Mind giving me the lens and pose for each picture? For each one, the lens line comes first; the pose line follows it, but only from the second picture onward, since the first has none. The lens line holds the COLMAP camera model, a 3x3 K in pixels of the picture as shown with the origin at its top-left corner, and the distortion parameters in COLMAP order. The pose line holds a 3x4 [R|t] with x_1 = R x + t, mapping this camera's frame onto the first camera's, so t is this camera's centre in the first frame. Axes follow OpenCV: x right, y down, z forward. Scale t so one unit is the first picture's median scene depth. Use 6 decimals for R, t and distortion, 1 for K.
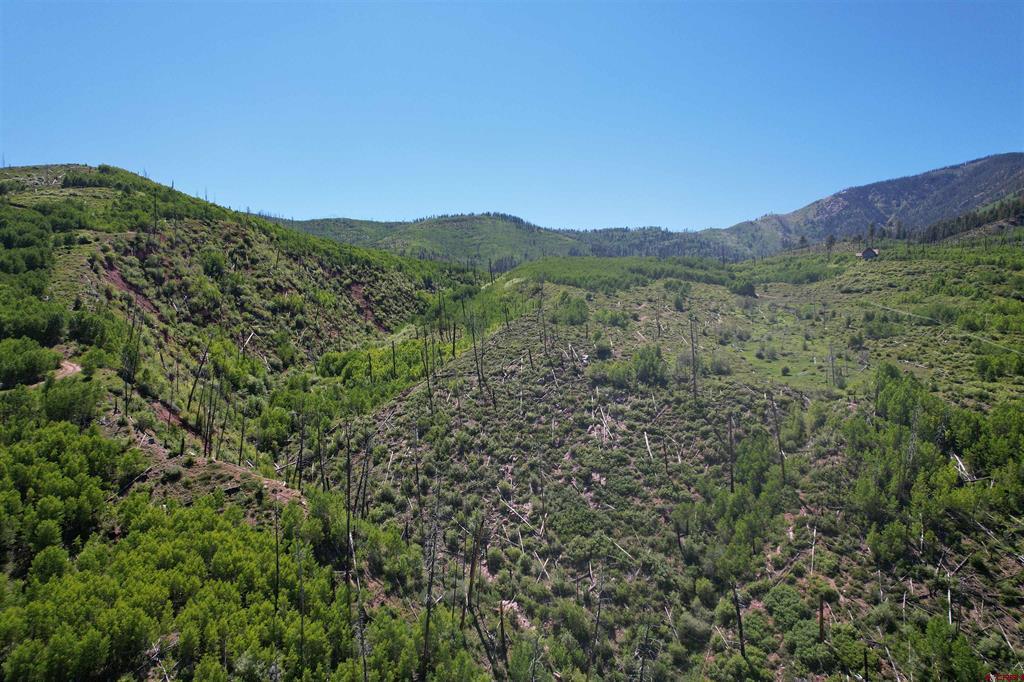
lens RADIAL K [[654.8, 0, 514.9], [0, 654.8, 341.8], [0, 0, 1]] dist [-0.079680, 0.073596]
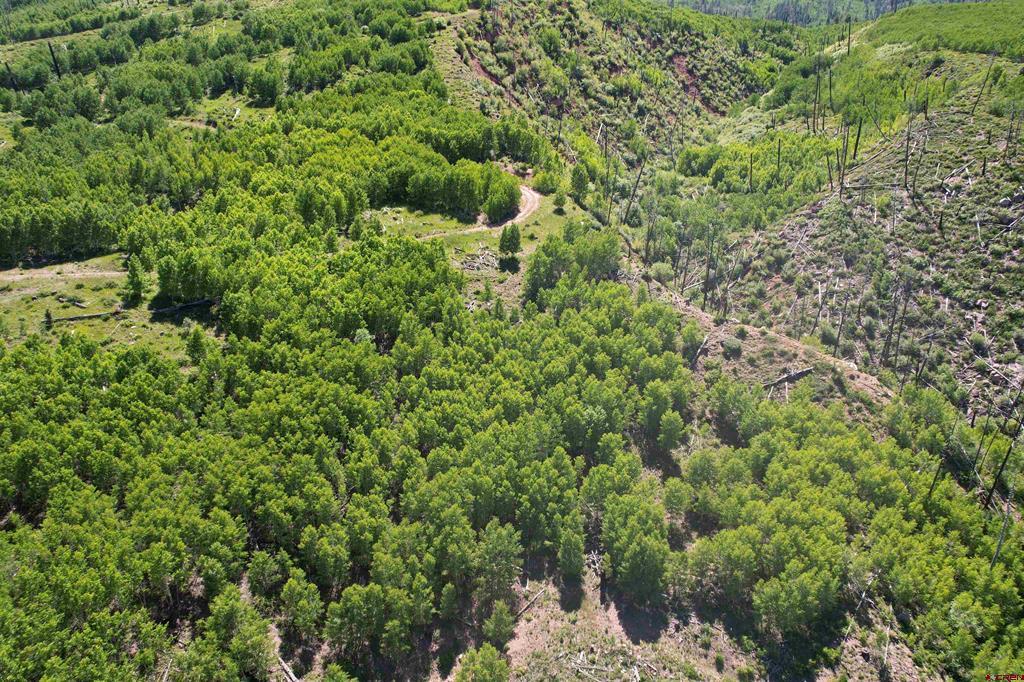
lens RADIAL K [[654.8, 0, 514.0], [0, 654.8, 341.4], [0, 0, 1]] dist [-0.079680, 0.073596]
pose [[0.943368, 0.104748, -0.314776, -0.288542], [0.012130, 0.937318, 0.348264, -0.067280], [0.331525, -0.332360, 0.882965, 0.049822]]
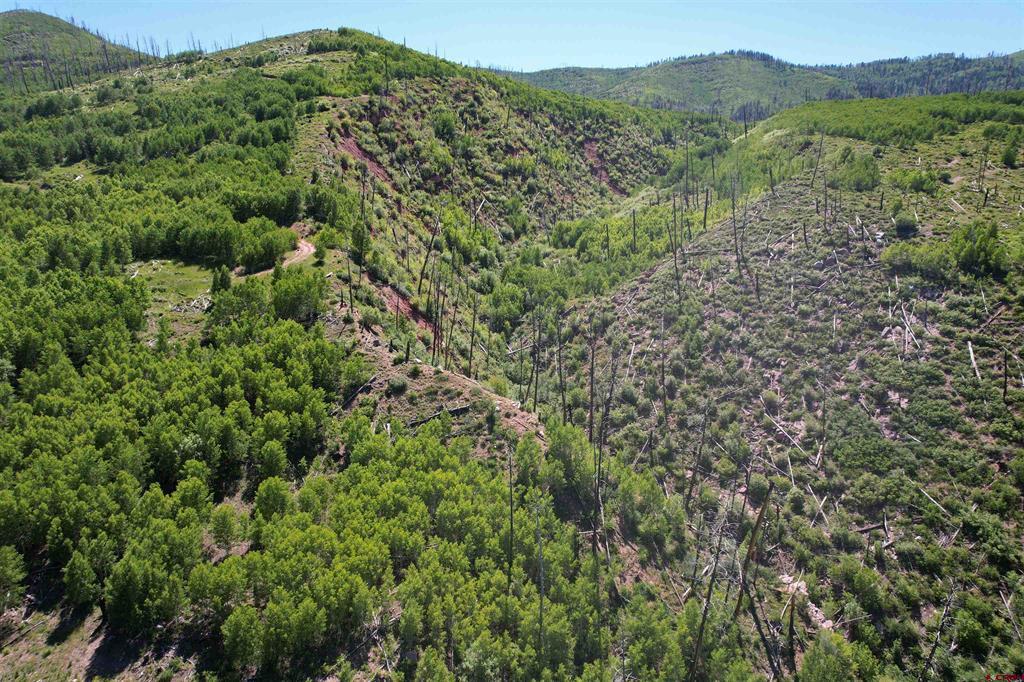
lens RADIAL K [[654.8, 0, 513.2], [0, 654.8, 343.4], [0, 0, 1]] dist [-0.079680, 0.073596]
pose [[0.941623, 0.067968, -0.329736, -0.050302], [0.006104, 0.975802, 0.218573, -0.023979], [0.336613, -0.207826, 0.918422, 0.132796]]
